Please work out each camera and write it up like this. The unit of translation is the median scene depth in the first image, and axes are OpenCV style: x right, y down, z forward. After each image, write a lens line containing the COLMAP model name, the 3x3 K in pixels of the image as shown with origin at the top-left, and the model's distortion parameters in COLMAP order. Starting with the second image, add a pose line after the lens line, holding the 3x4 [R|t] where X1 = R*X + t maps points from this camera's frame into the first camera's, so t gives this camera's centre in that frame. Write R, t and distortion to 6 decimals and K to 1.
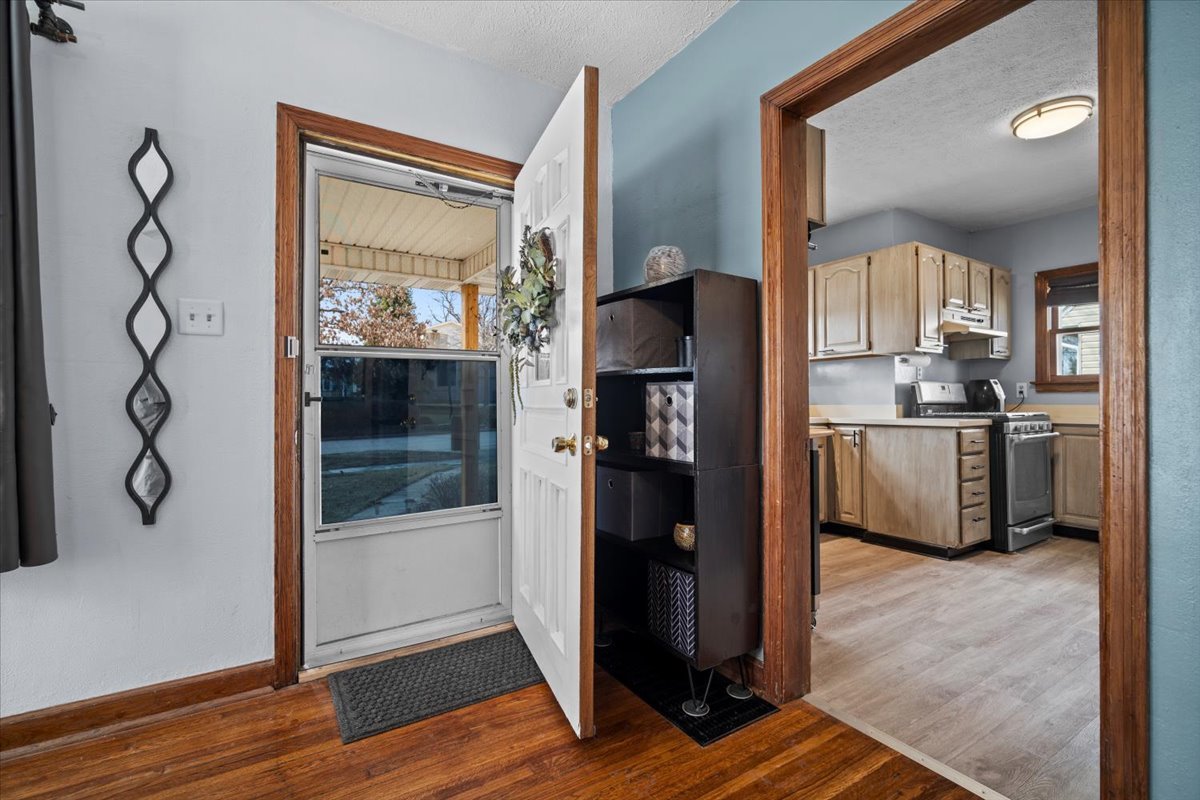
lens RADIAL K [[530.6, 0, 601.5], [0, 530.6, 404.2], [0, 0, 1]] dist [-0.007824, 0.001774]
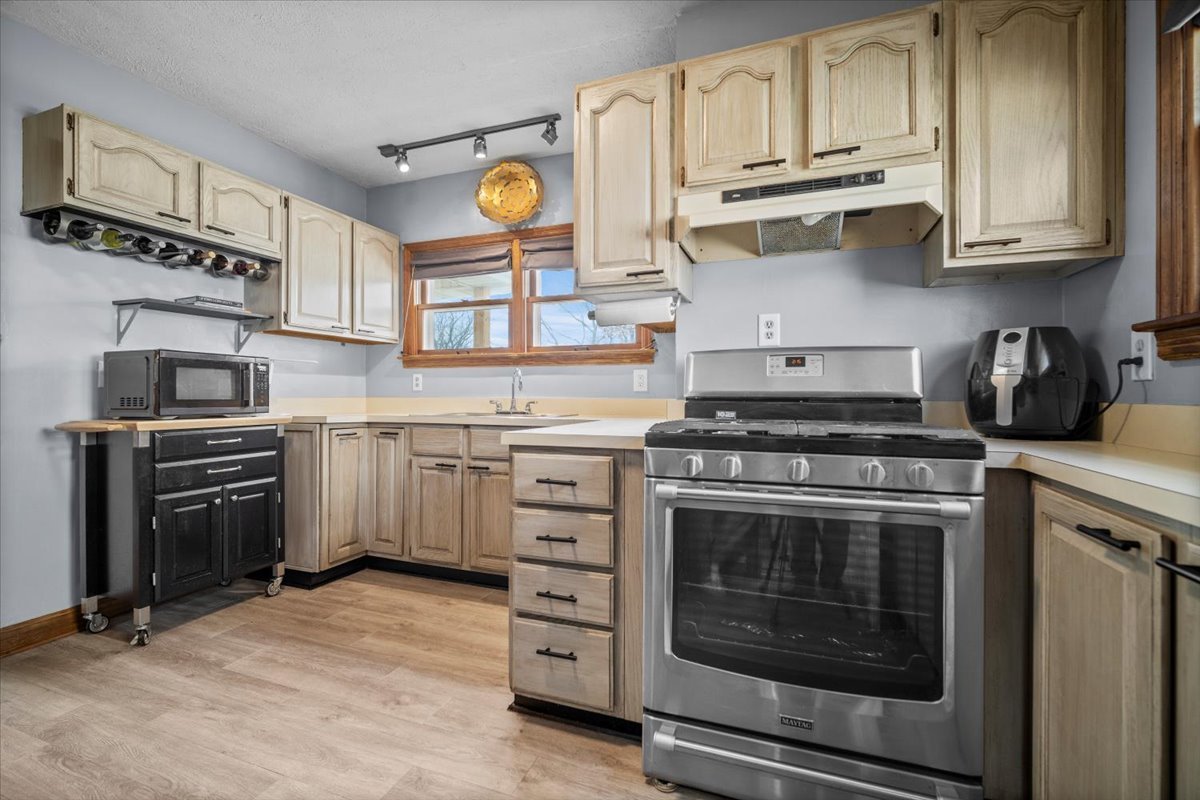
lens RADIAL K [[530.6, 0, 605.9], [0, 530.6, 395.2], [0, 0, 1]] dist [-0.007824, 0.001774]
pose [[0.601178, 0.007746, -0.799077, 1.009139], [-0.008116, 0.999961, 0.003588, -0.004762], [0.799074, 0.004328, 0.601218, 0.696752]]
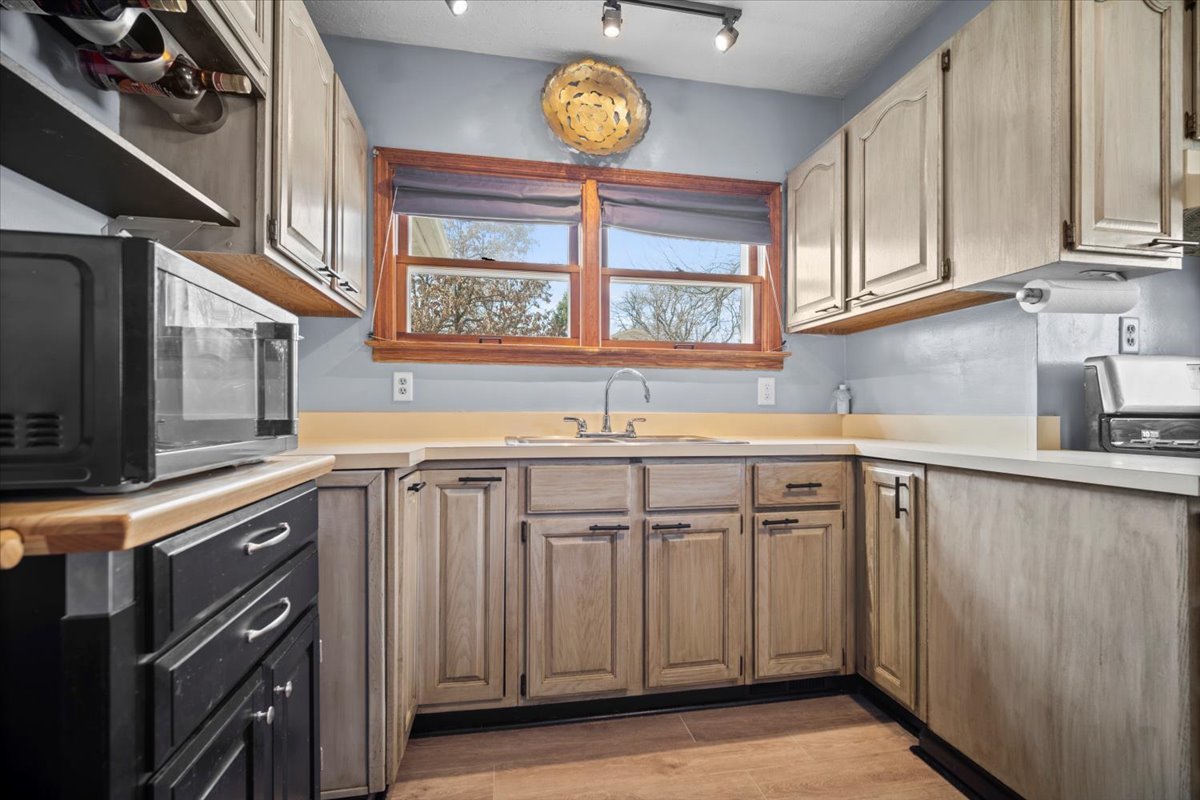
lens RADIAL K [[530.6, 0, 598.4], [0, 530.6, 408.0], [0, 0, 1]] dist [-0.007824, 0.001774]
pose [[0.928139, 0.011020, -0.372071, 0.431498], [-0.013107, 0.999909, -0.003082, 0.000147], [0.372003, 0.007737, 0.928199, 0.551947]]
